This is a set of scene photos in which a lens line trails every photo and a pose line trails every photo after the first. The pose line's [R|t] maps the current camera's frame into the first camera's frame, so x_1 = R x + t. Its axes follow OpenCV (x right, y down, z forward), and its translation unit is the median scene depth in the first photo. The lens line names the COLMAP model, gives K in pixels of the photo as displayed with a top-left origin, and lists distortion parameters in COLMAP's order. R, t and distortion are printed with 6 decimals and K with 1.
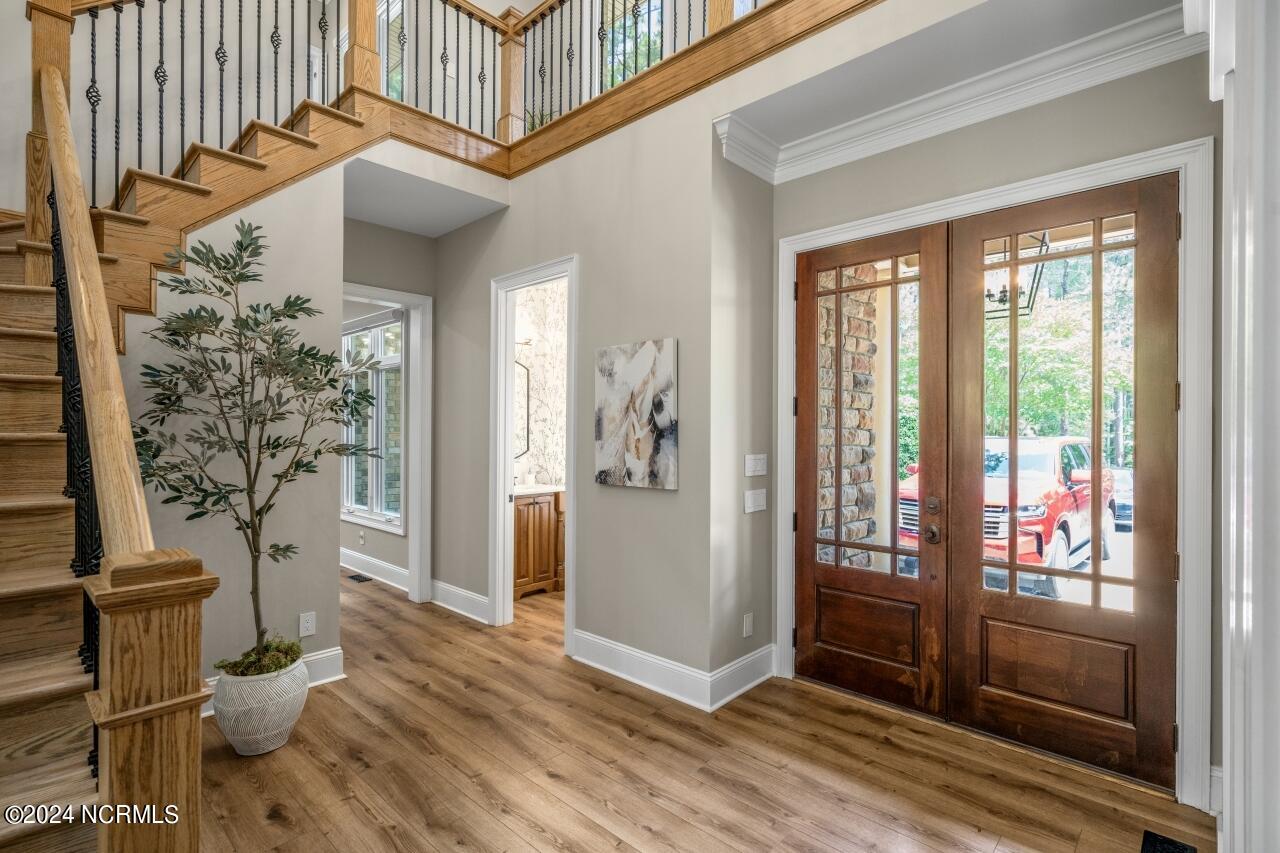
lens RADIAL K [[598.7, 0, 643.5], [0, 598.7, 429.3], [0, 0, 1]] dist [0.001626, 0.000544]
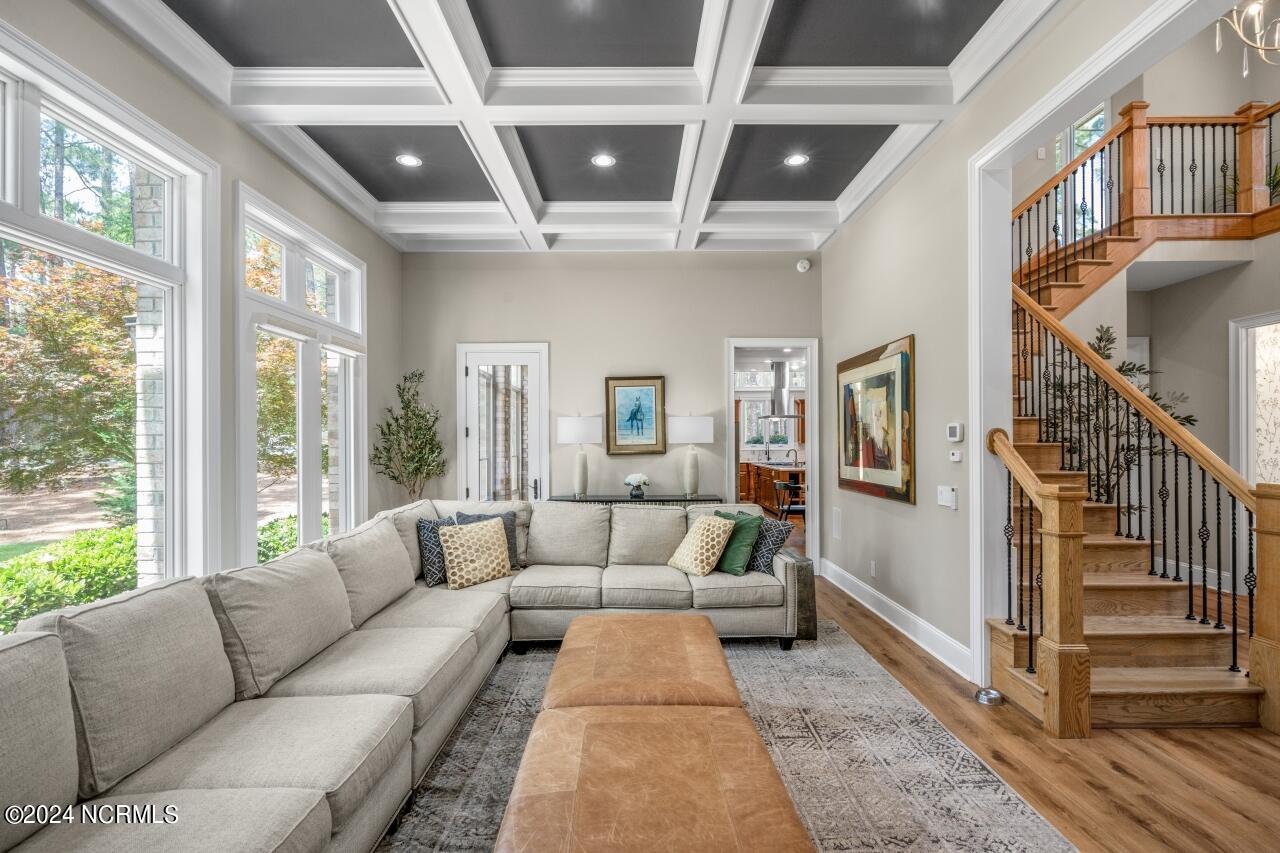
lens RADIAL K [[591.6, 0, 644.3], [0, 591.6, 434.9], [0, 0, 1]] dist [0.000738, 0.001350]
pose [[0.685737, -0.011072, -0.727765, -0.257568], [0.004059, 0.999927, -0.011389, -0.001714], [0.727838, 0.004856, 0.685732, -1.000839]]
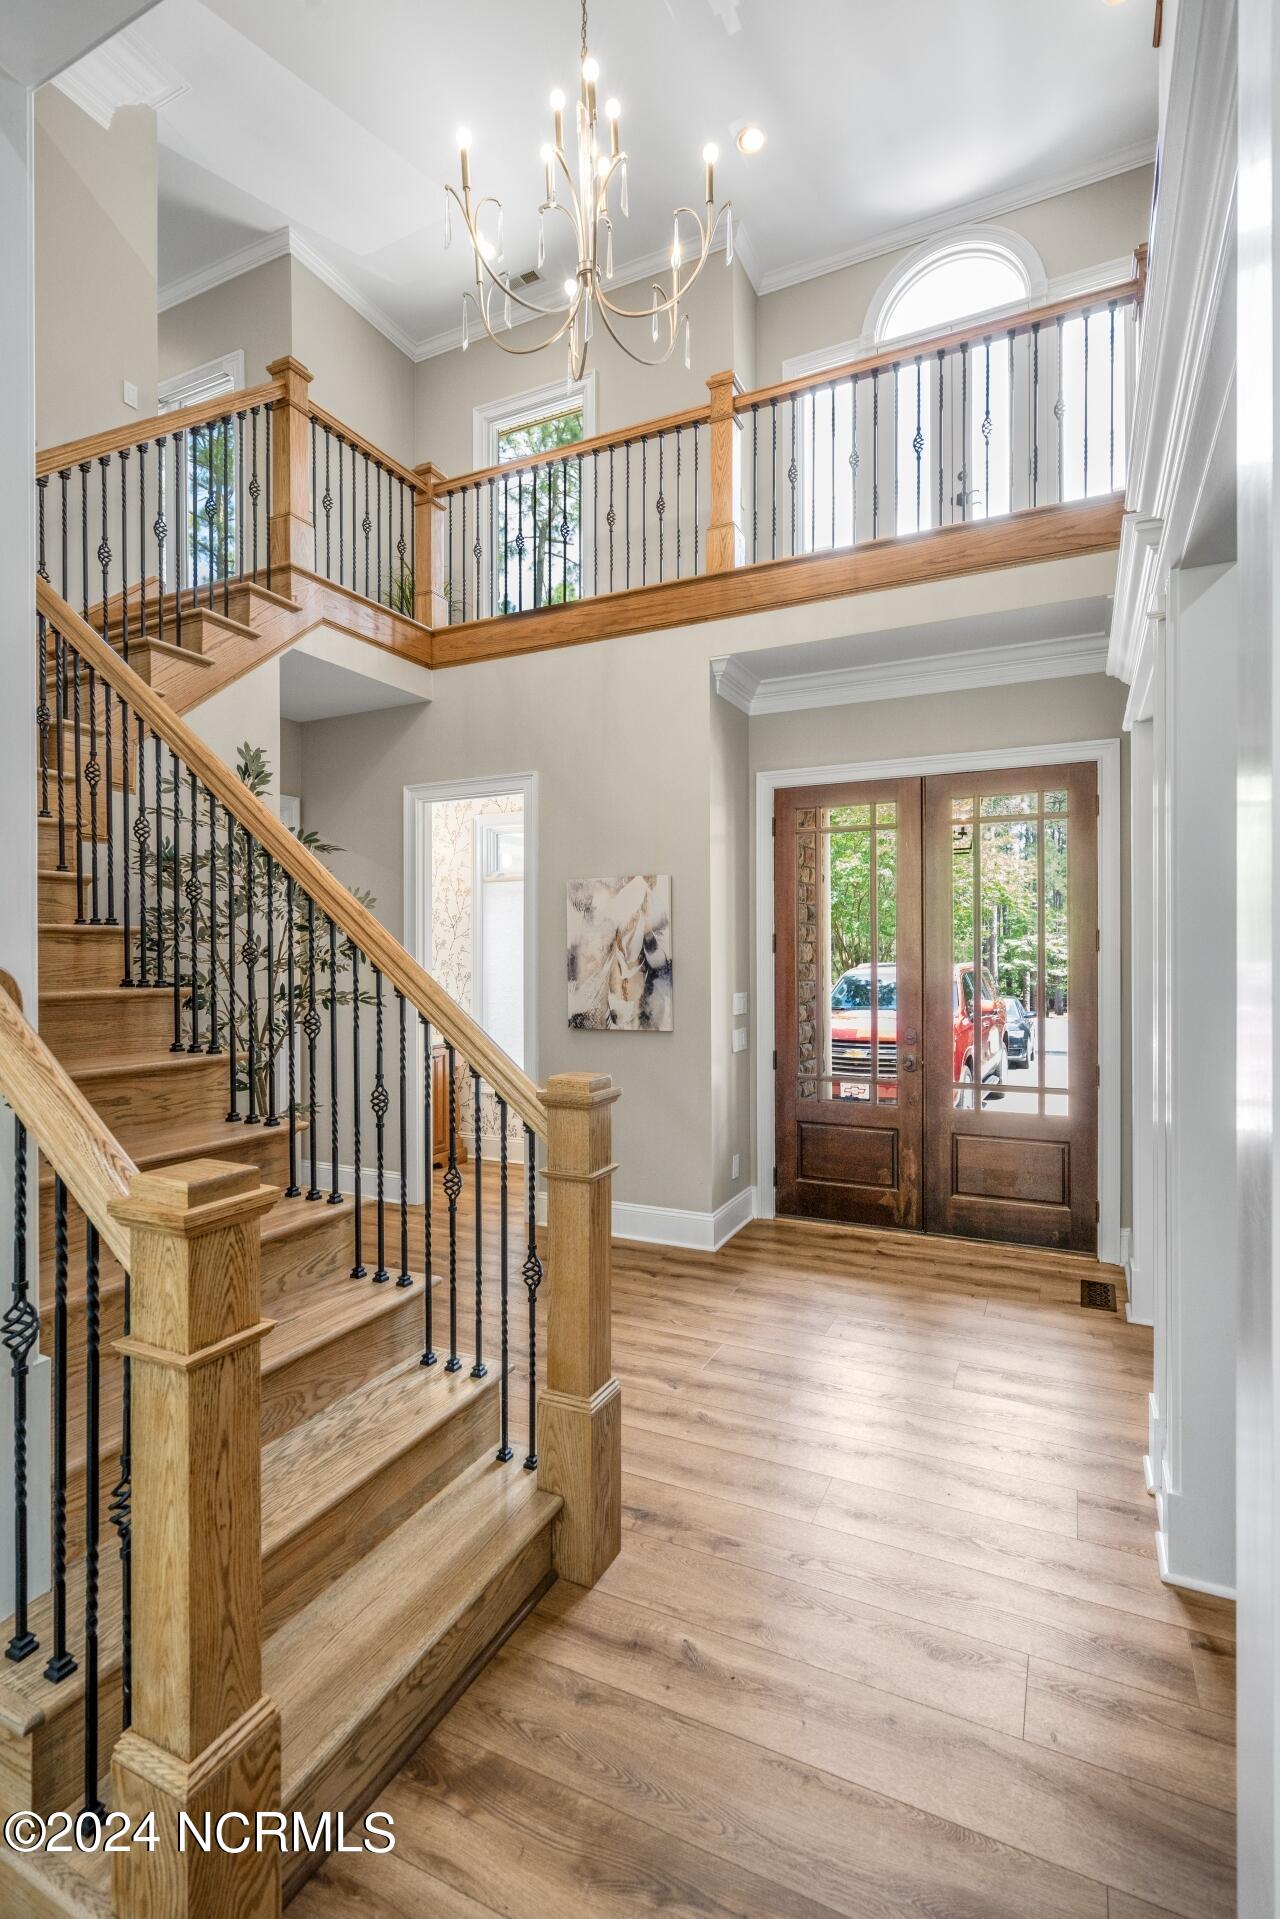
lens RADIAL K [[886.9, 0, 641.9], [0, 886.9, 954.5], [0, 0, 1]] dist [0.000738, 0.001350]
pose [[0.955861, -0.008837, 0.293686, -0.404066], [0.007886, 0.999959, 0.004421, -0.029172], [-0.293713, -0.001909, 0.955892, -0.352891]]
